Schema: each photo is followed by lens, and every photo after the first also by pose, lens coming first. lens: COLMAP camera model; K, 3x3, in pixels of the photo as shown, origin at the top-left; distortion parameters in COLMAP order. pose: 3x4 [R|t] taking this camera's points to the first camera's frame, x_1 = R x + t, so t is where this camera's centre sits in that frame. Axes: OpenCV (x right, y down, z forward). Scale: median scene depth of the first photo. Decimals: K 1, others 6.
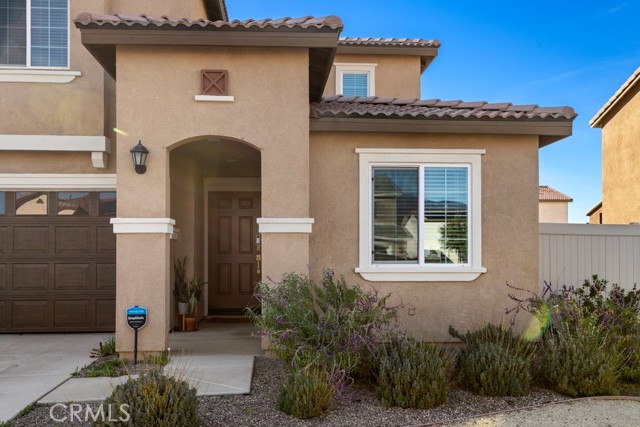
lens RADIAL K [[620.0, 0, 301.7], [0, 620.0, 235.1], [0, 0, 1]] dist [0.018989, 0.000000]
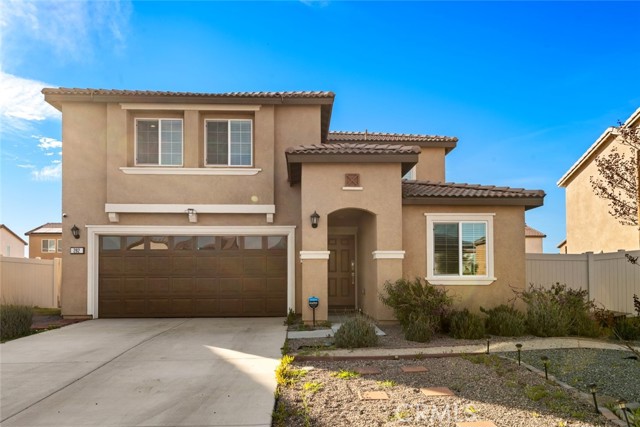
lens RADIAL K [[494.4, 0, 311.6], [0, 494.4, 251.6], [0, 0, 1]] dist [0.030636, -0.005756]
pose [[0.999495, -0.002928, -0.031645, -0.203709], [0.002155, 0.999699, -0.024427, 0.010641], [0.031707, 0.024347, 0.999201, -0.486637]]
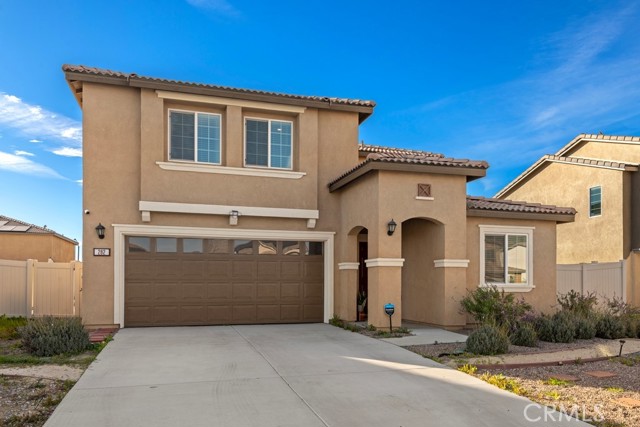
lens RADIAL K [[475.7, 0, 314.7], [0, 475.7, 263.7], [0, 0, 1]] dist [0.032635, -0.009996]
pose [[0.976400, 0.013522, 0.215548, -0.746947], [-0.011785, 0.999887, -0.009341, 0.005149], [-0.215650, 0.006581, 0.976449, -0.371645]]
